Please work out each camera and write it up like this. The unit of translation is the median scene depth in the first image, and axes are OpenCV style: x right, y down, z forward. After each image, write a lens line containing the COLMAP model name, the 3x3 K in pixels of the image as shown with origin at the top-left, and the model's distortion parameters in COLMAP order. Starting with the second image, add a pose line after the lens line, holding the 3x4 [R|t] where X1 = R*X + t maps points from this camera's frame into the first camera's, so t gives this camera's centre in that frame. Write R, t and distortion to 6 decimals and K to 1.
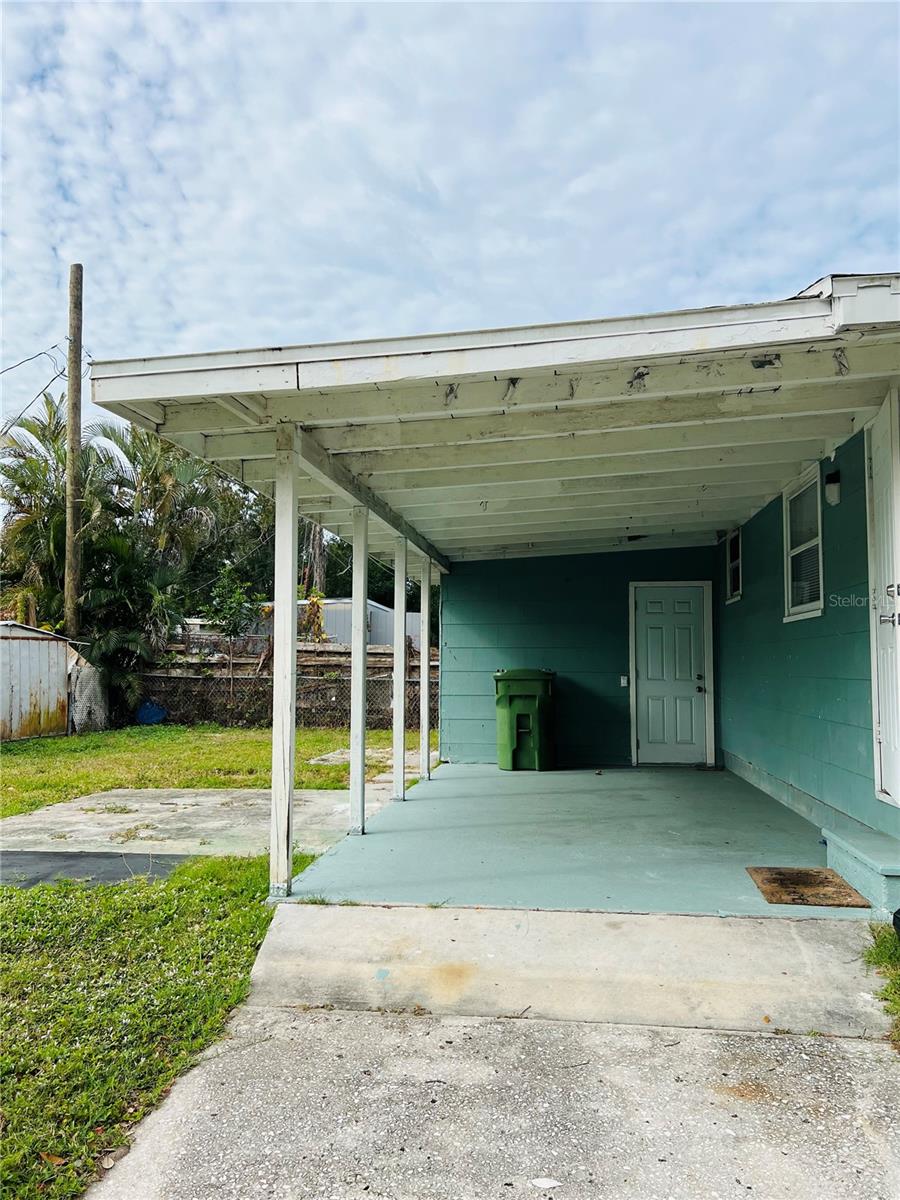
lens RADIAL K [[914.1, 0, 452.0], [0, 914.1, 585.8], [0, 0, 1]] dist [0.095005, -0.117273]
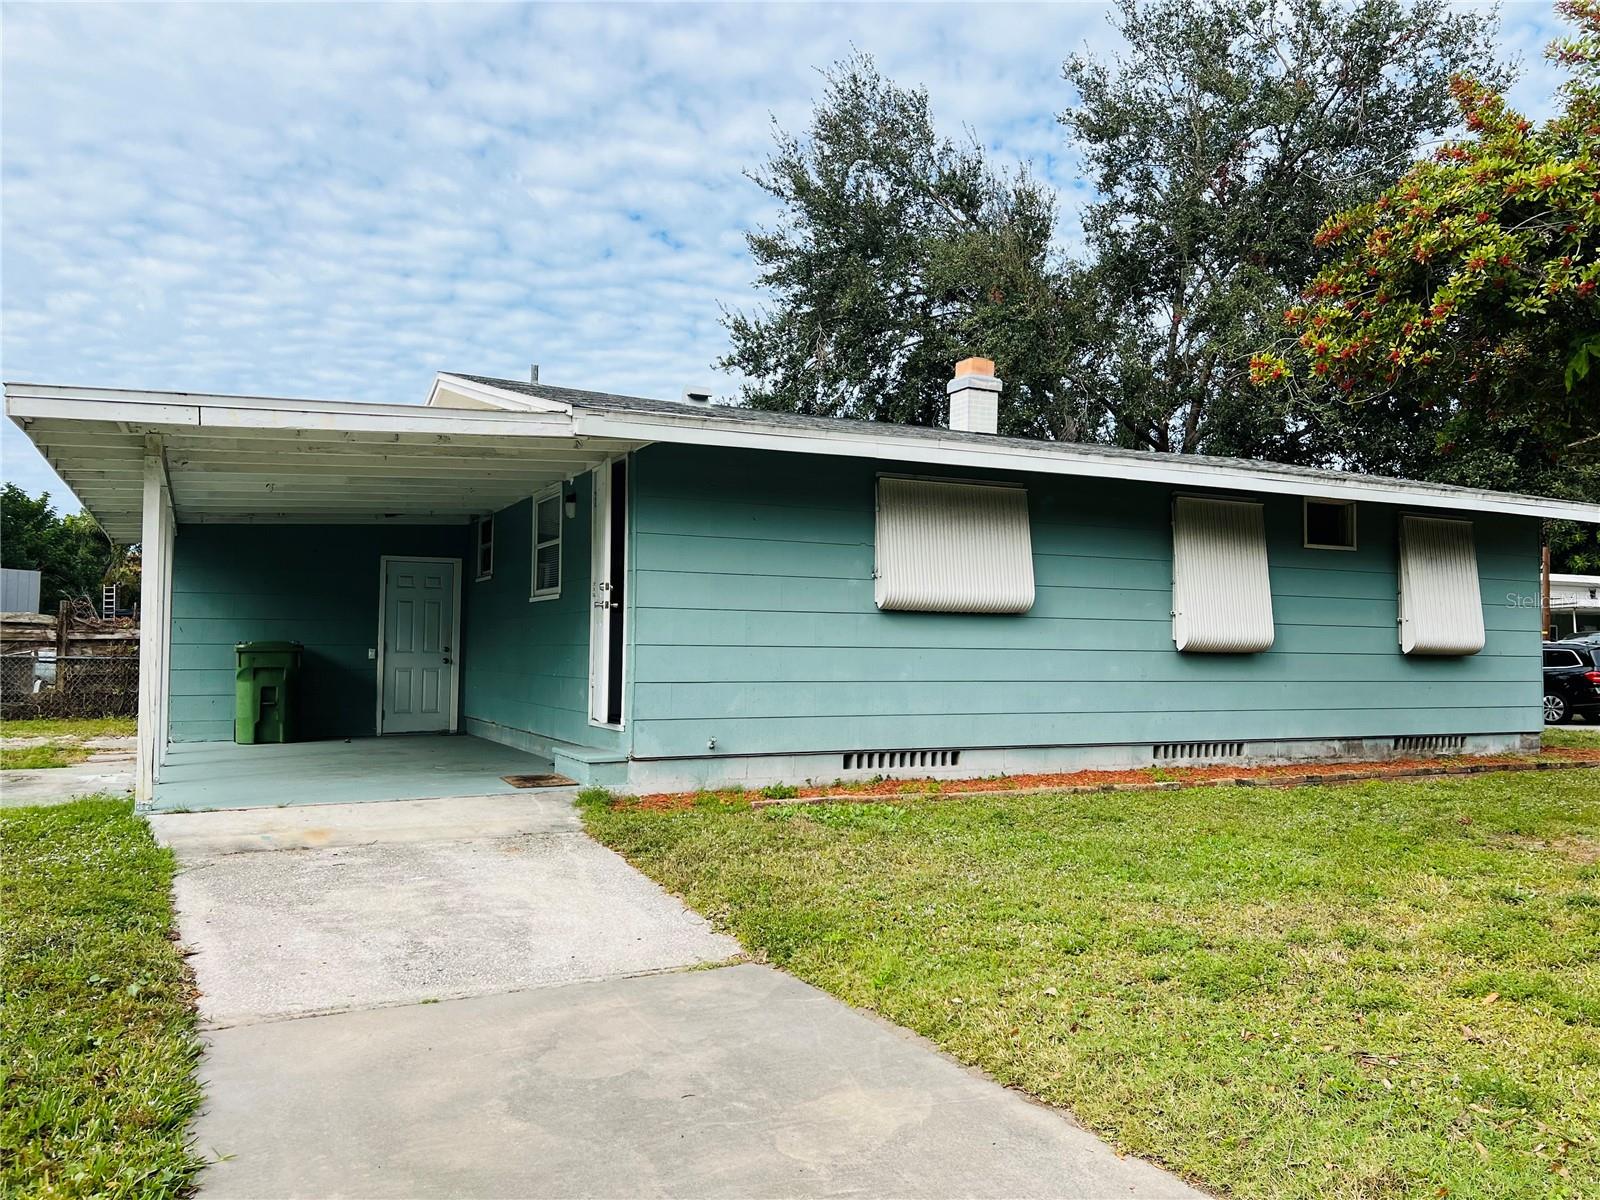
lens RADIAL K [[1218.8, 0, 789.9], [0, 1218.8, 606.9], [0, 0, 1]] dist [0.095005, -0.117273]
pose [[0.841855, 0.021923, 0.539258, -0.168712], [-0.051129, 0.997921, 0.039249, -0.026102], [-0.537276, -0.060614, 0.841226, -0.413158]]
